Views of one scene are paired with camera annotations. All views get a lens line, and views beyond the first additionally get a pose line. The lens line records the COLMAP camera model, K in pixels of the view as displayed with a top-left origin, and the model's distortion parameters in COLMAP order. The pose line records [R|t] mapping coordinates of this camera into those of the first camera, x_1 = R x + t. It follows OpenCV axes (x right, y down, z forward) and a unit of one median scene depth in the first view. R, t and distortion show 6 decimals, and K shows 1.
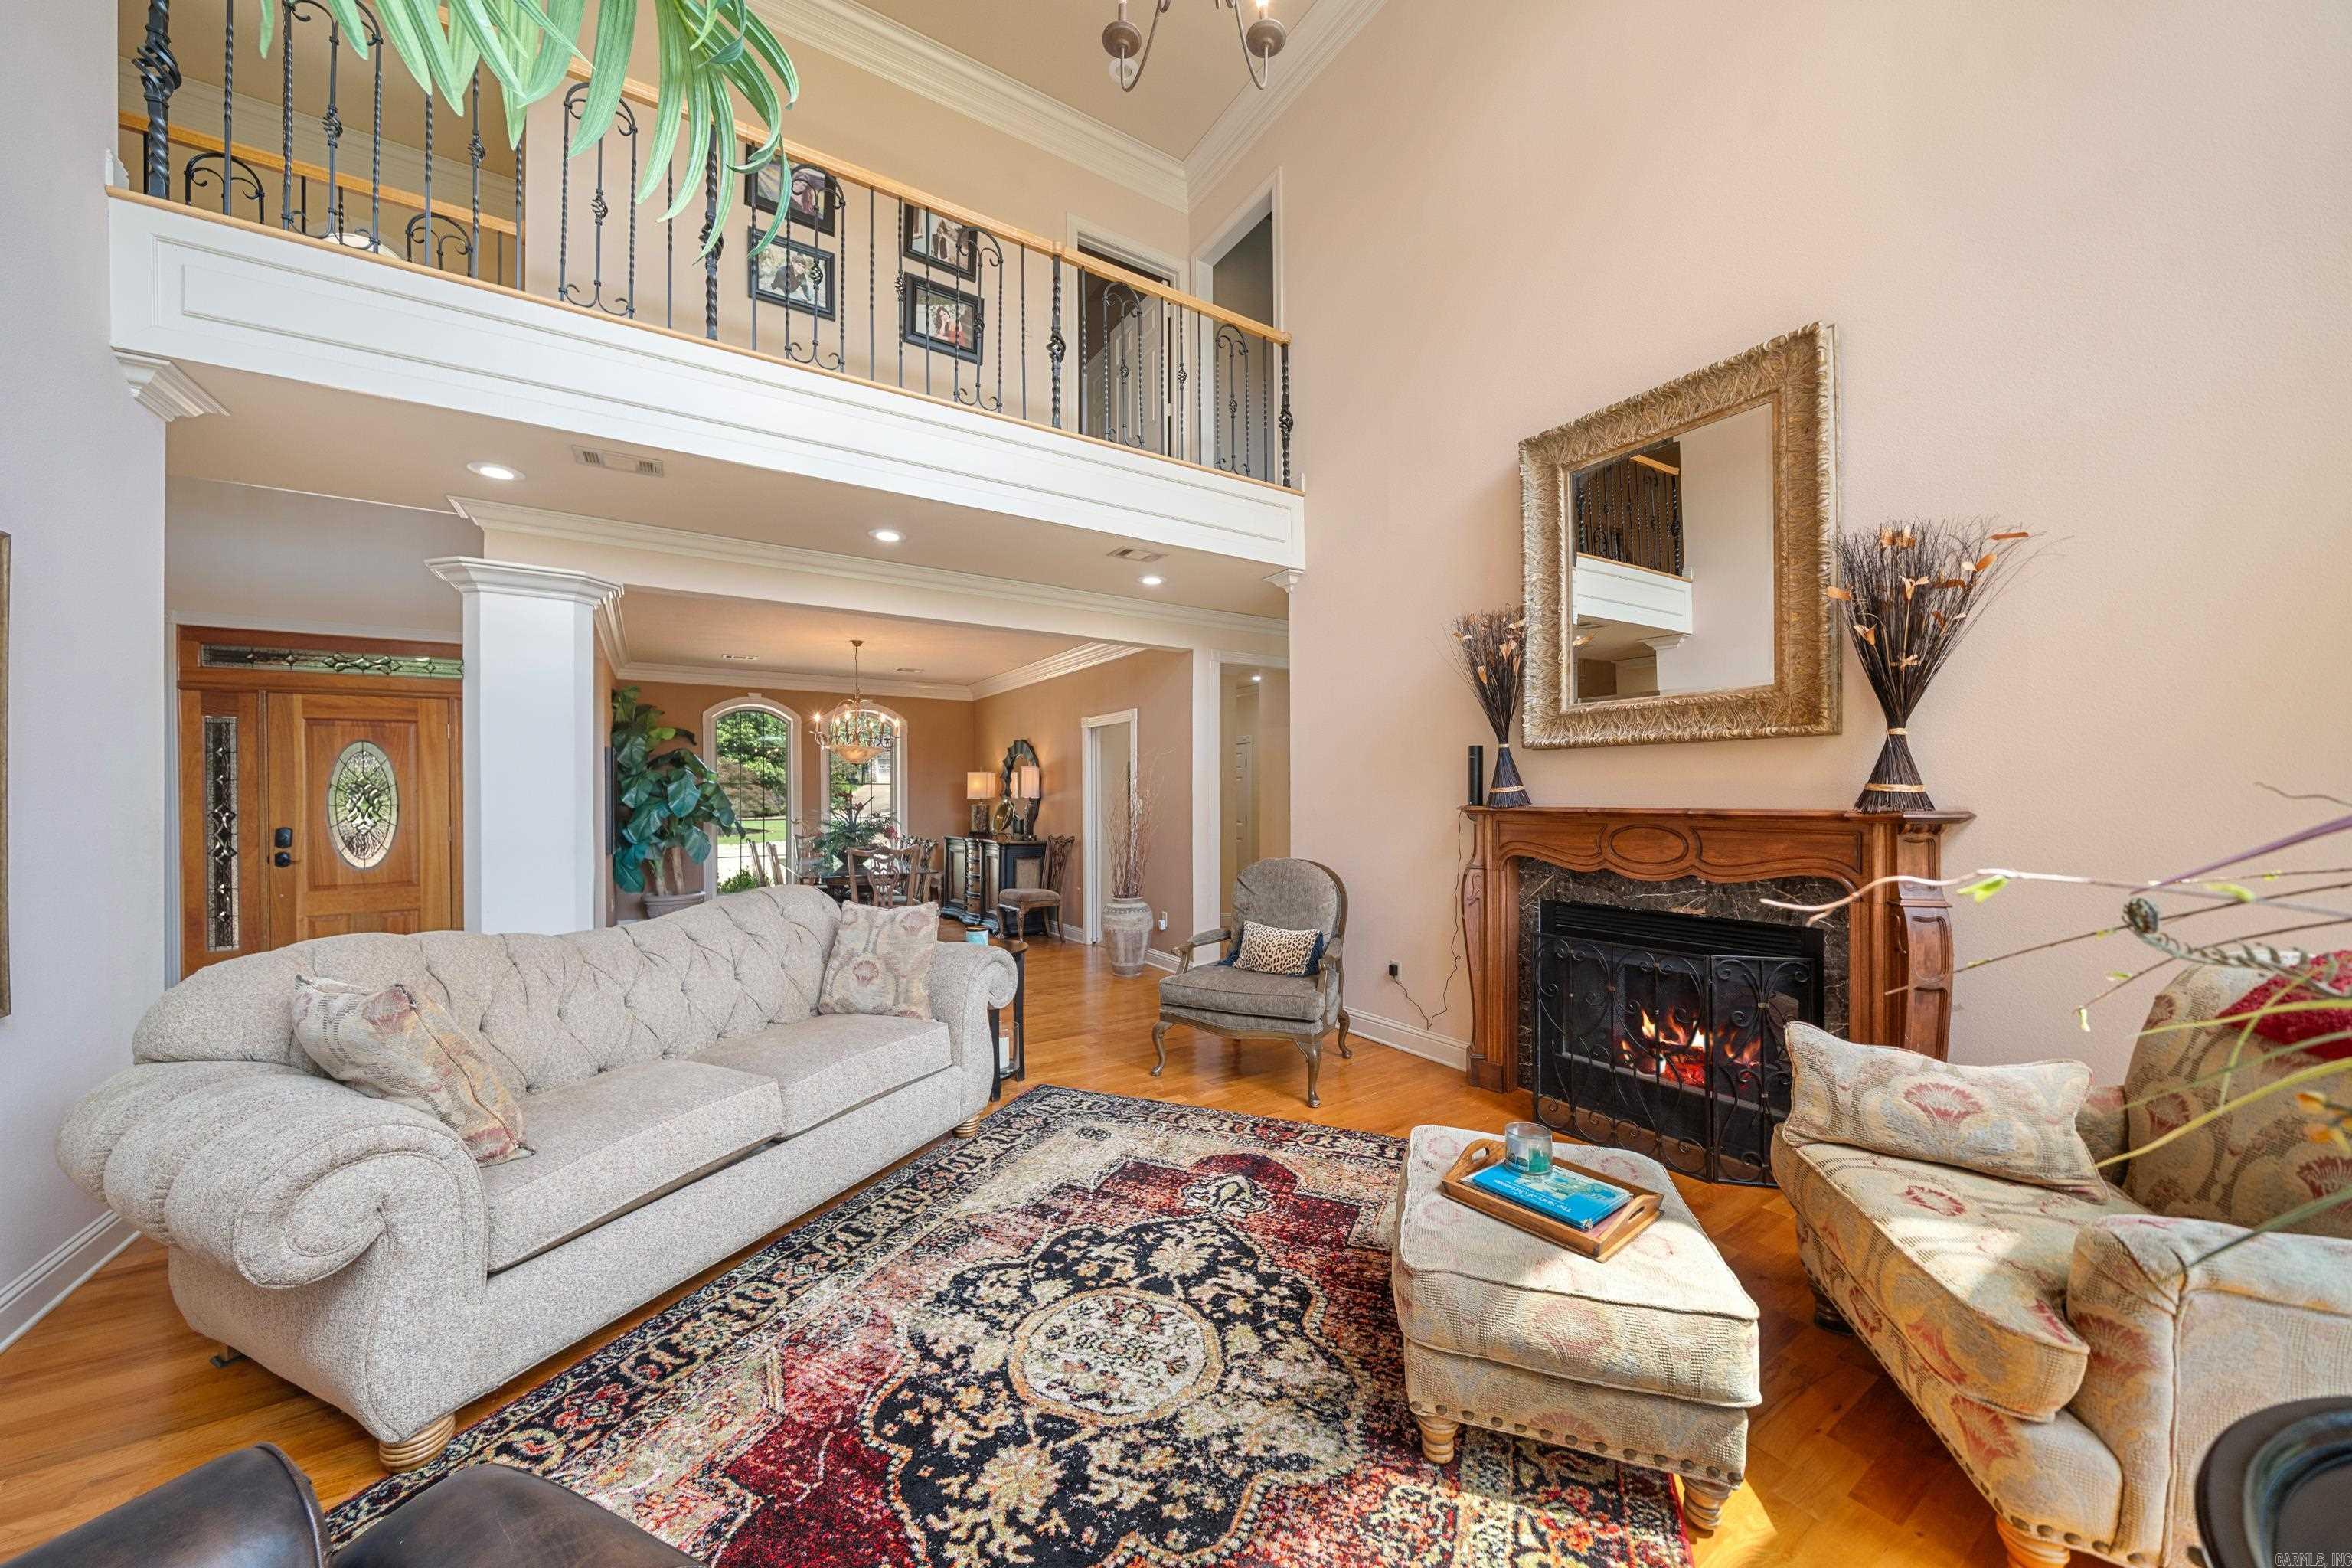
lens RADIAL K [[806.2, 0, 1162.2], [0, 806.2, 792.6], [0, 0, 1]] dist [-0.006555, -0.000119]
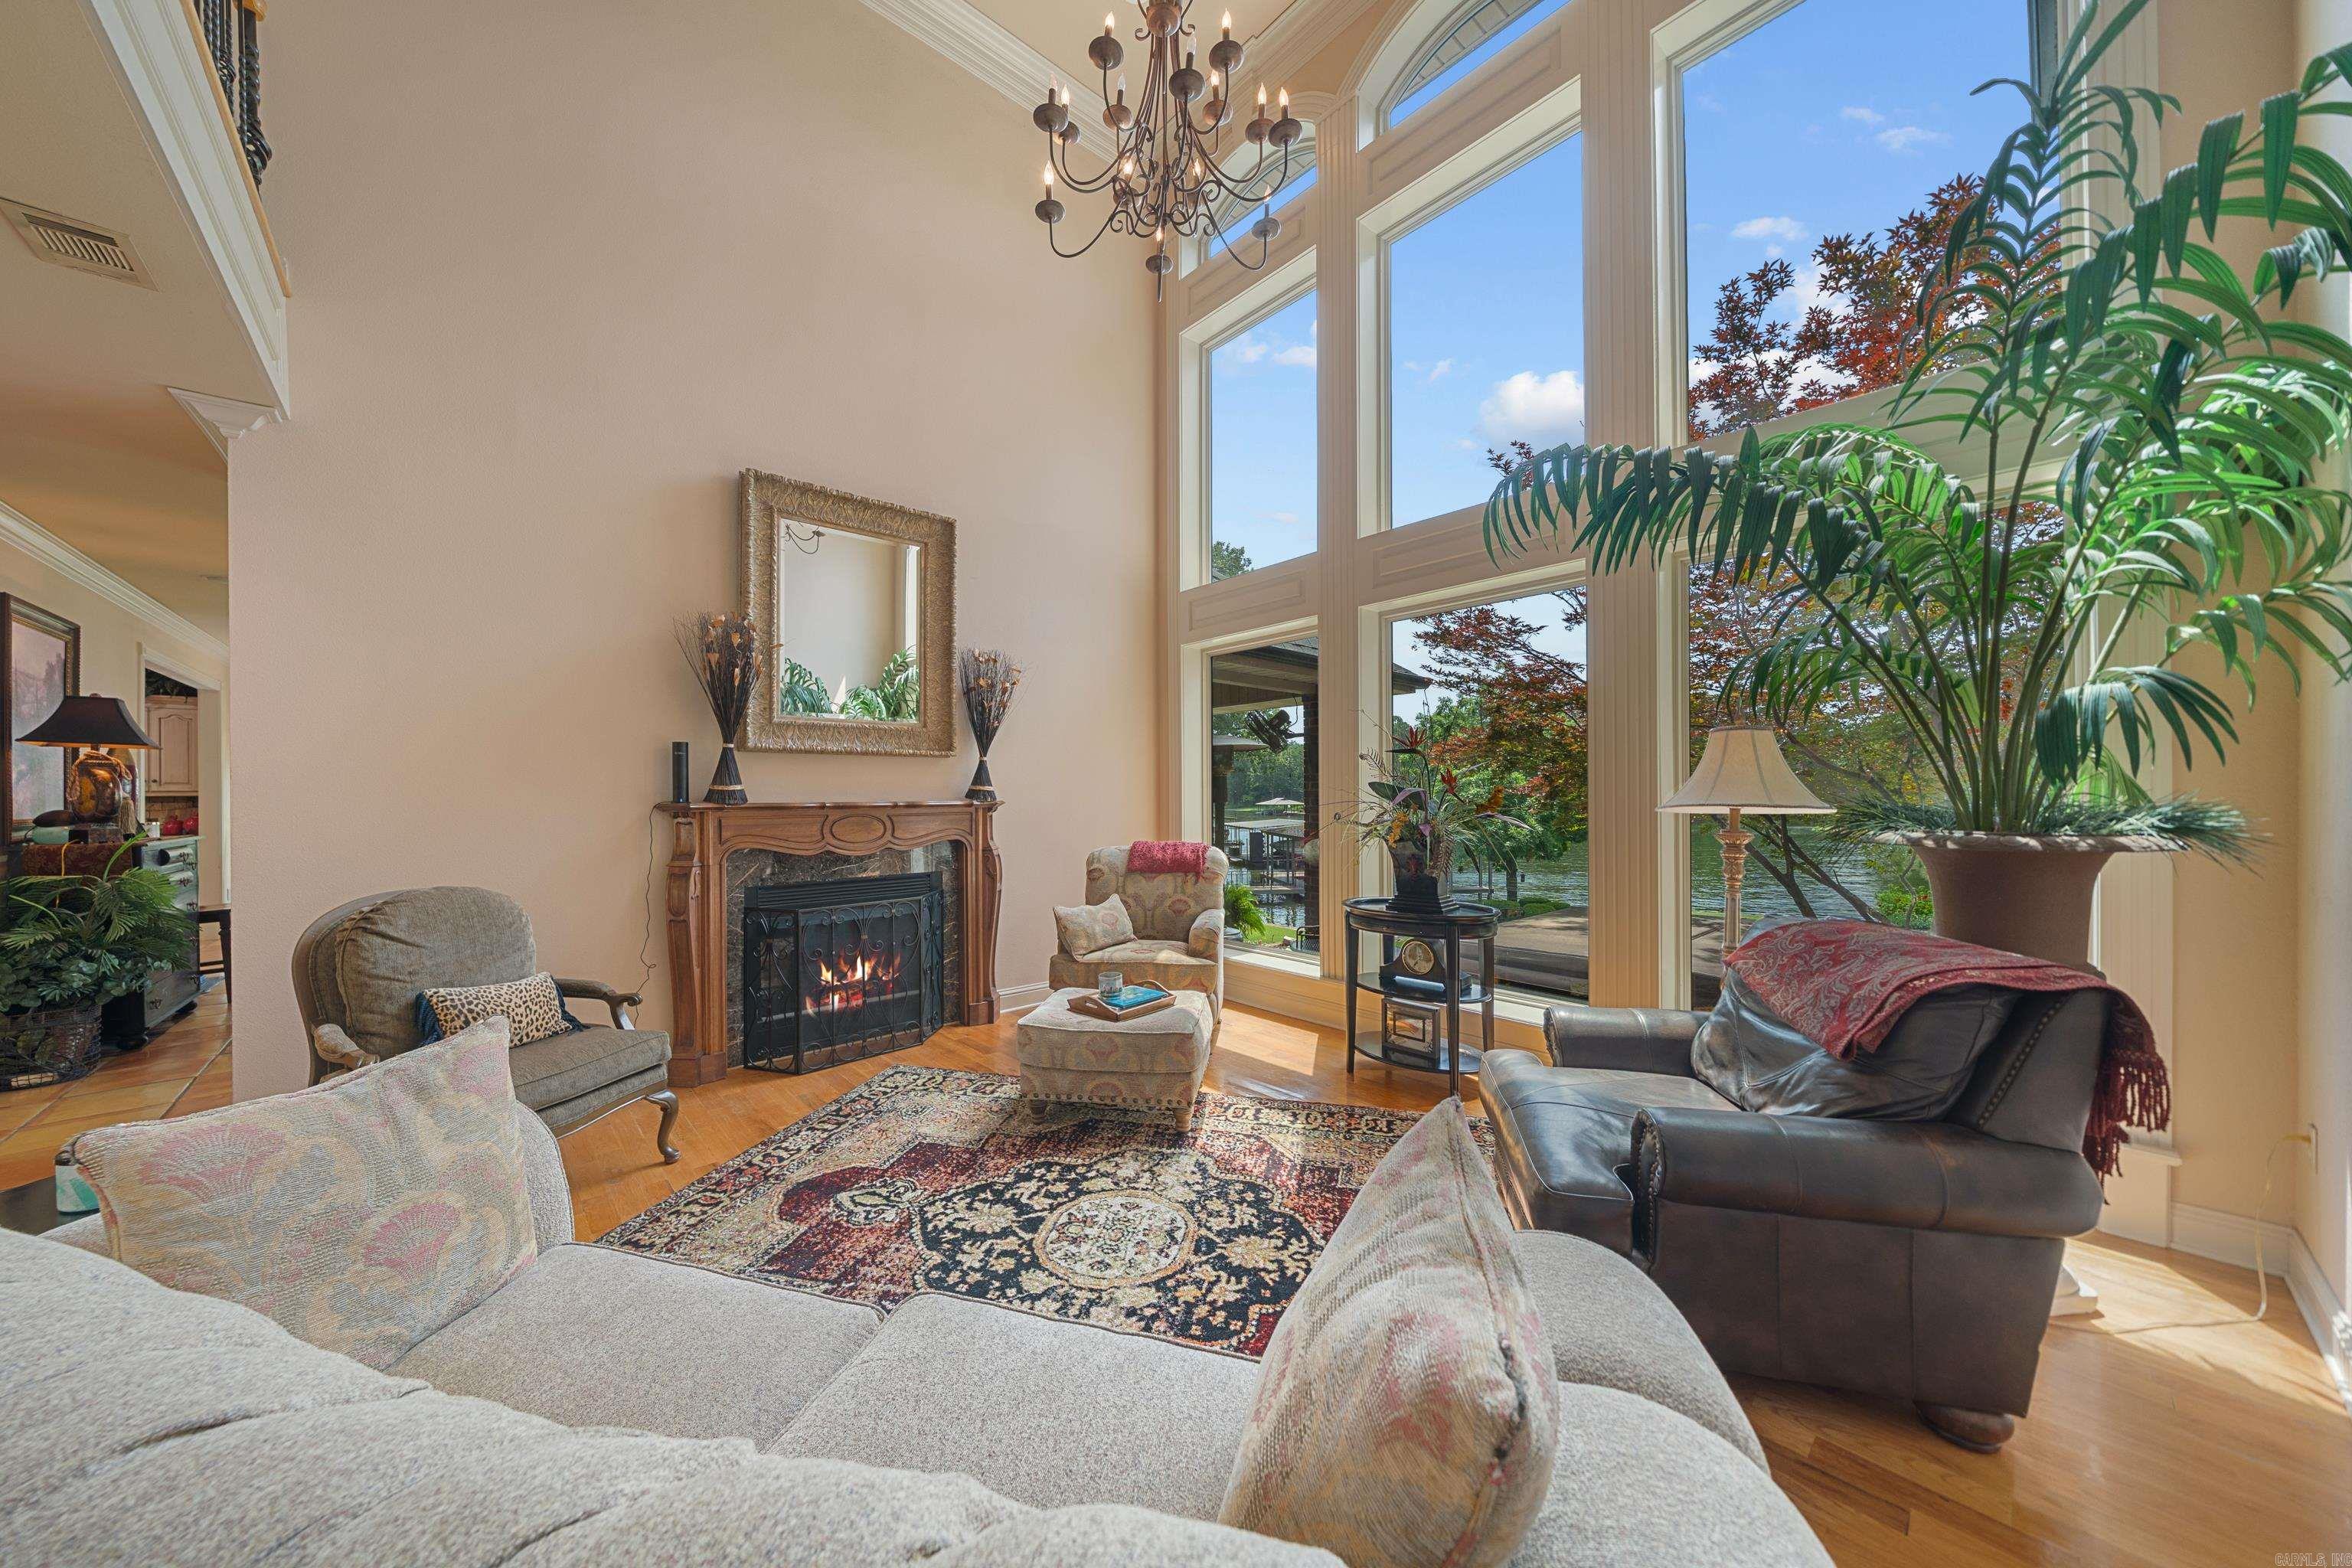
lens RADIAL K [[806.2, 0, 1157.8], [0, 806.2, 788.2], [0, 0, 1]] dist [-0.006555, -0.000119]
pose [[-0.162232, 0.009045, 0.986711, -1.142028], [0.001206, 0.999959, -0.008968, 0.011848], [-0.986752, -0.000264, -0.162236, 0.998298]]
